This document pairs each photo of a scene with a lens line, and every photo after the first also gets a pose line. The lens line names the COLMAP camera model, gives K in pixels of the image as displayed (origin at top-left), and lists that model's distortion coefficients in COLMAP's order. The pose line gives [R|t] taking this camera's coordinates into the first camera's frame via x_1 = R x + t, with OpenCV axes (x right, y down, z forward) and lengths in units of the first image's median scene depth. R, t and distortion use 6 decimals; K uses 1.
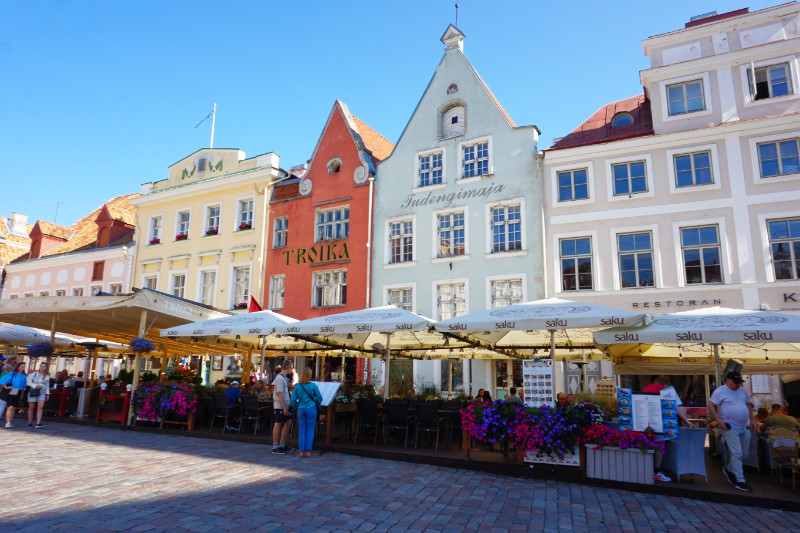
lens RADIAL K [[541.3, 0, 400.0], [0, 541.3, 266.5], [0, 0, 1]] dist [-0.057587, 0.060478]
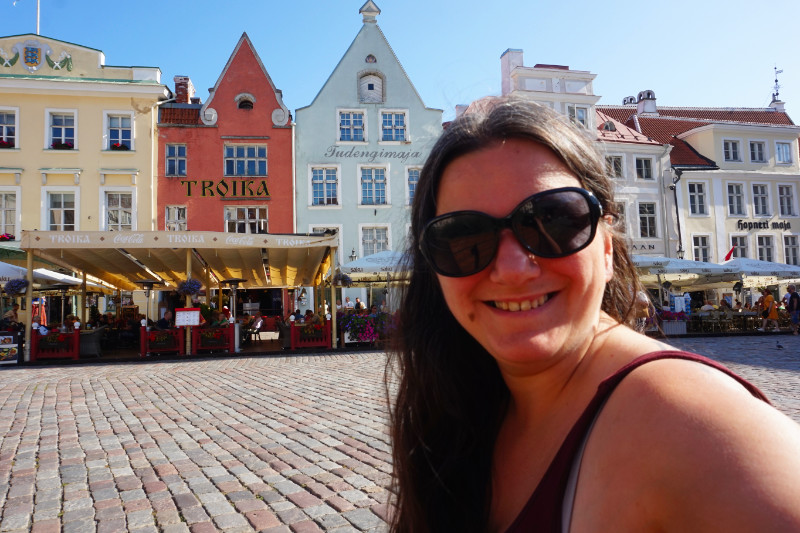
lens RADIAL K [[541.3, 0, 400.0], [0, 541.3, 266.5], [0, 0, 1]] dist [-0.057587, 0.060478]
pose [[0.765148, -0.001163, 0.643853, -0.602511], [-0.083369, 0.991401, 0.100866, -0.006694], [-0.638434, -0.130855, 0.758472, 0.017003]]
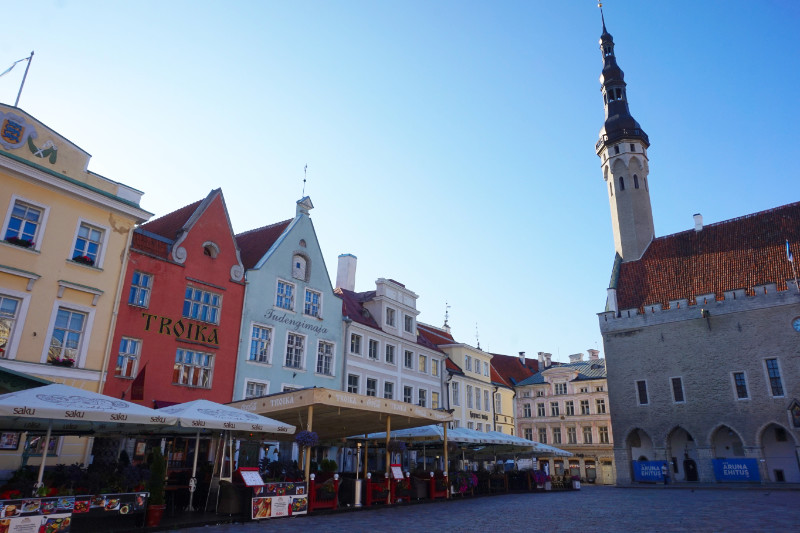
lens RADIAL K [[541.3, 0, 400.0], [0, 541.3, 266.5], [0, 0, 1]] dist [-0.057587, 0.060478]
pose [[0.104038, 0.316074, 0.943013, -1.164991], [-0.212205, 0.933379, -0.289434, 0.075310], [-0.971671, -0.170000, 0.164179, 0.516714]]
